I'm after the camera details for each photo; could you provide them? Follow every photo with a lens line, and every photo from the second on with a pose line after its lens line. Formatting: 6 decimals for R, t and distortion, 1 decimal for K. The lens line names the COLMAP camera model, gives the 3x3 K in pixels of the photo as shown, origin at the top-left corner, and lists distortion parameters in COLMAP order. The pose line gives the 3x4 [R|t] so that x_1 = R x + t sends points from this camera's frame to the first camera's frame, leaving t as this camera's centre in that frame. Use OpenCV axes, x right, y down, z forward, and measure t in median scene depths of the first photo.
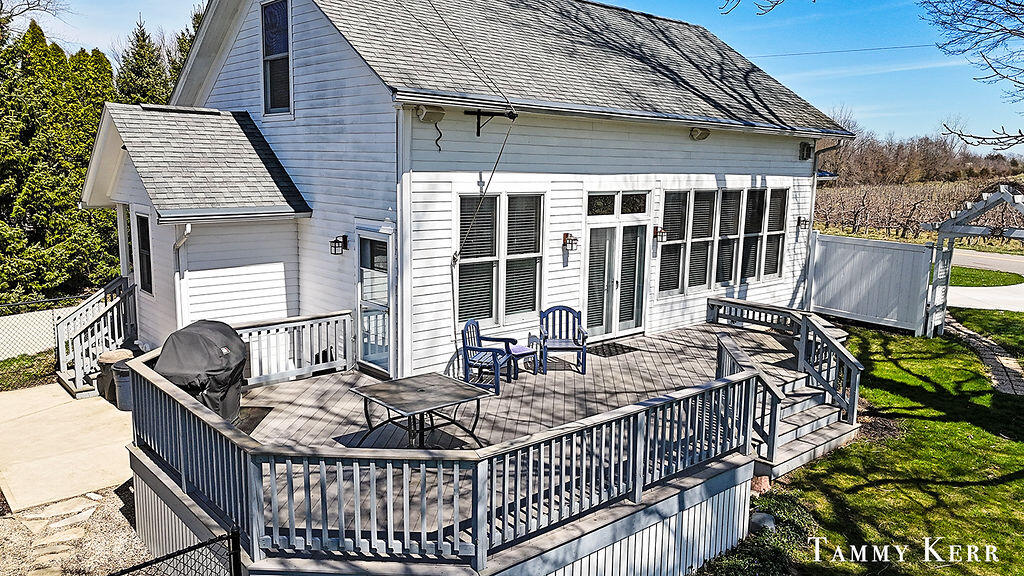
lens RADIAL K [[747.2, 0, 515.8], [0, 747.2, 284.7], [0, 0, 1]] dist [0.013561, 0.002454]
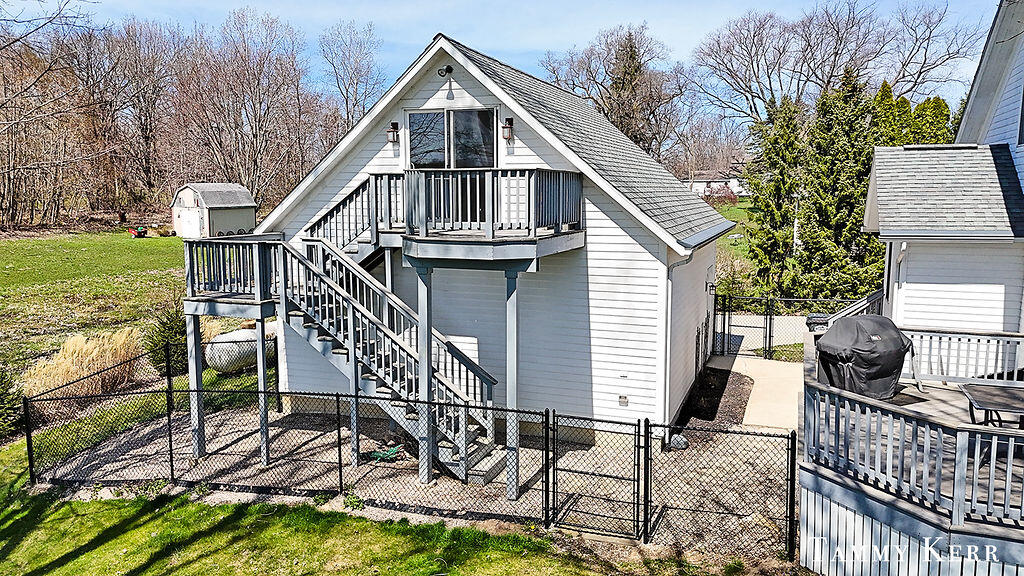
lens RADIAL K [[747.2, 0, 512.0], [0, 747.2, 284.4], [0, 0, 1]] dist [0.013561, 0.002454]
pose [[0.454461, 0.087990, -0.886410, 0.328106], [-0.132940, 0.990664, 0.030181, 0.030953], [0.880791, 0.104124, 0.461916, -0.098884]]
